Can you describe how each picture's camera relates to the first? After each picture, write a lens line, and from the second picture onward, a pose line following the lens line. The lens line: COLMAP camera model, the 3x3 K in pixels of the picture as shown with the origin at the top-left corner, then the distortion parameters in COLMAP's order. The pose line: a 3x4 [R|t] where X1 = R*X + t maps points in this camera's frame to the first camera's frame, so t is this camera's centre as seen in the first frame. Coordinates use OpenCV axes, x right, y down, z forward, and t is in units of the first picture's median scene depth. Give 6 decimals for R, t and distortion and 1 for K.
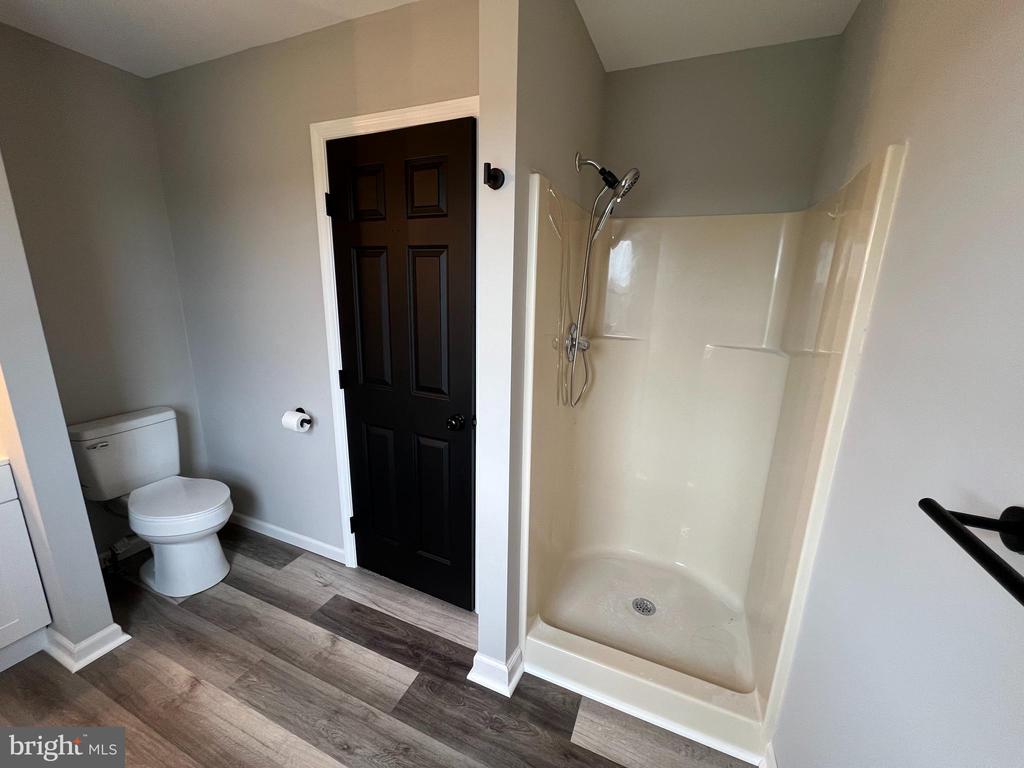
lens RADIAL K [[409.4, 0, 509.0], [0, 409.4, 389.5], [0, 0, 1]] dist [-0.002748, 0.000846]
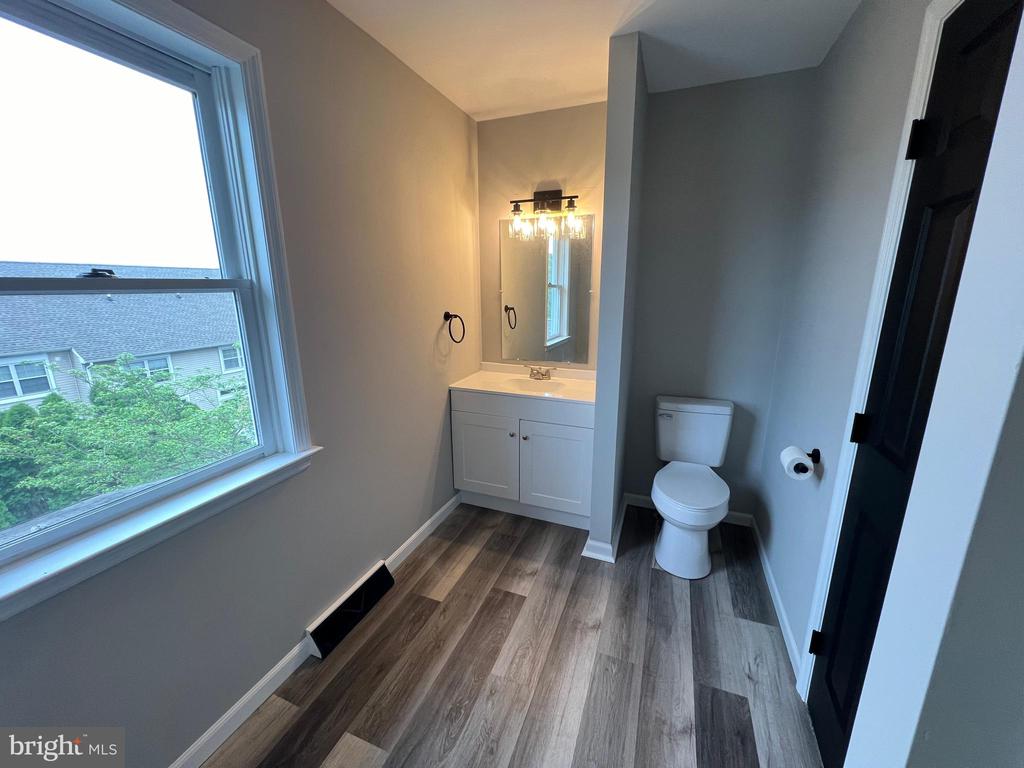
lens RADIAL K [[409.4, 0, 512.5], [0, 409.4, 384.7], [0, 0, 1]] dist [-0.002748, 0.000846]
pose [[0.030481, 0.209272, -0.977382, 0.180384], [-0.231498, 0.952727, 0.196774, -0.091844], [0.972358, 0.220265, 0.077486, 0.439546]]
